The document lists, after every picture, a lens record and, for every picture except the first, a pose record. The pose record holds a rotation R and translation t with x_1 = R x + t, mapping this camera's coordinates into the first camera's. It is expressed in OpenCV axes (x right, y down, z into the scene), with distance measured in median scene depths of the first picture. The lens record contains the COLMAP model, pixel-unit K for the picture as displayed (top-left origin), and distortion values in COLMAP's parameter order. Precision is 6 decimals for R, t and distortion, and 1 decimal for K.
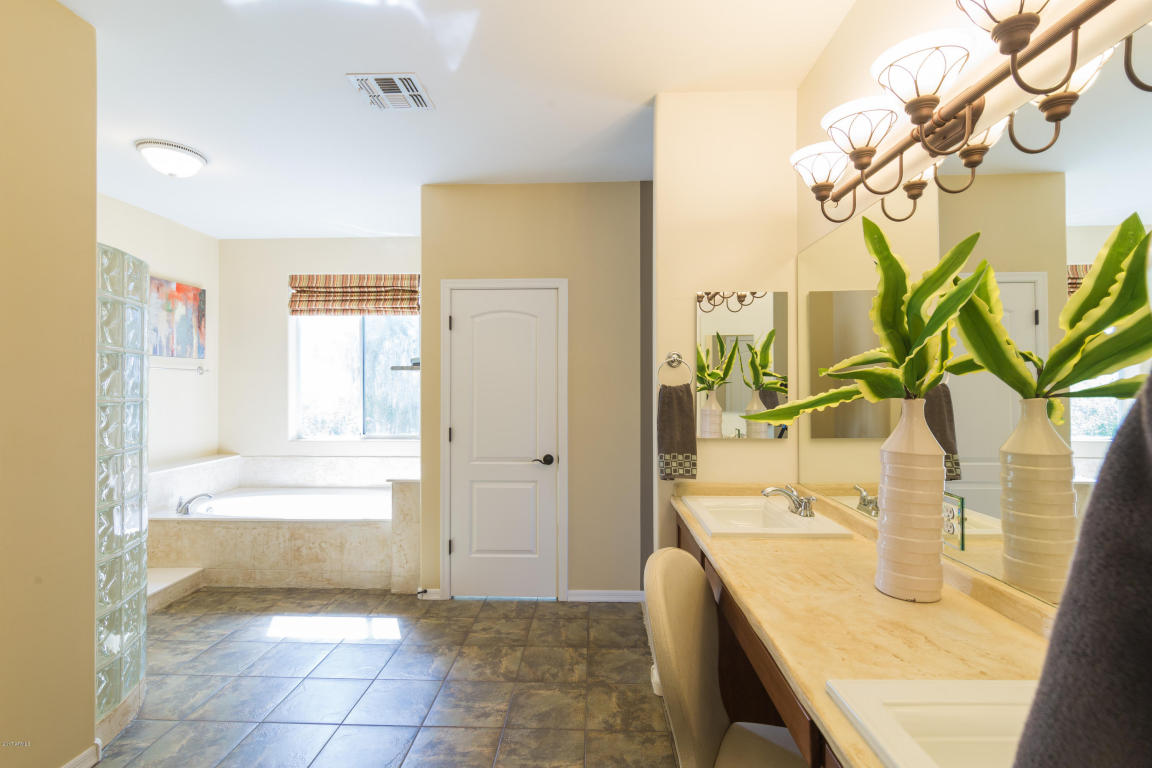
lens RADIAL K [[528.2, 0, 556.6], [0, 528.2, 383.6], [0, 0, 1]] dist [0.000856, -0.000027]
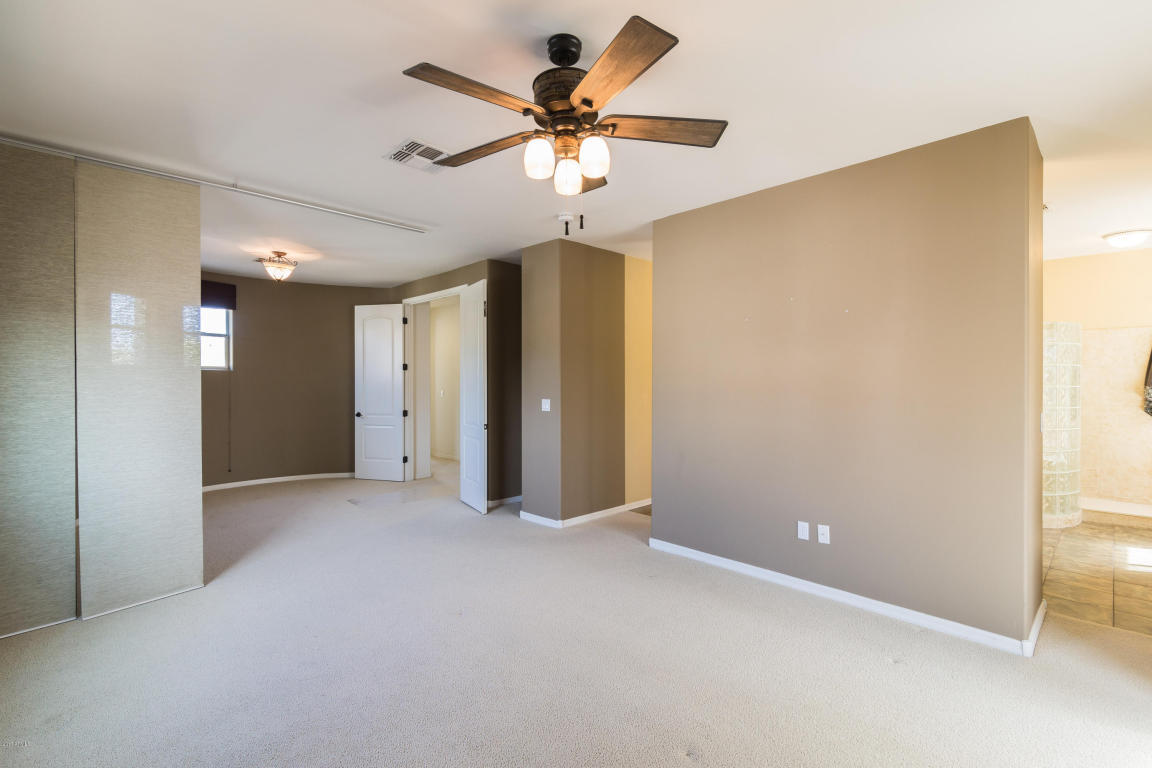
lens RADIAL K [[528.2, 0, 556.6], [0, 528.2, 383.6], [0, 0, 1]] dist [0.000856, -0.000027]
pose [[-0.701224, 0.005318, -0.712921, 2.014796], [0.007100, 0.999975, 0.000475, 0.007284], [0.712905, -0.004729, -0.701244, 1.119756]]
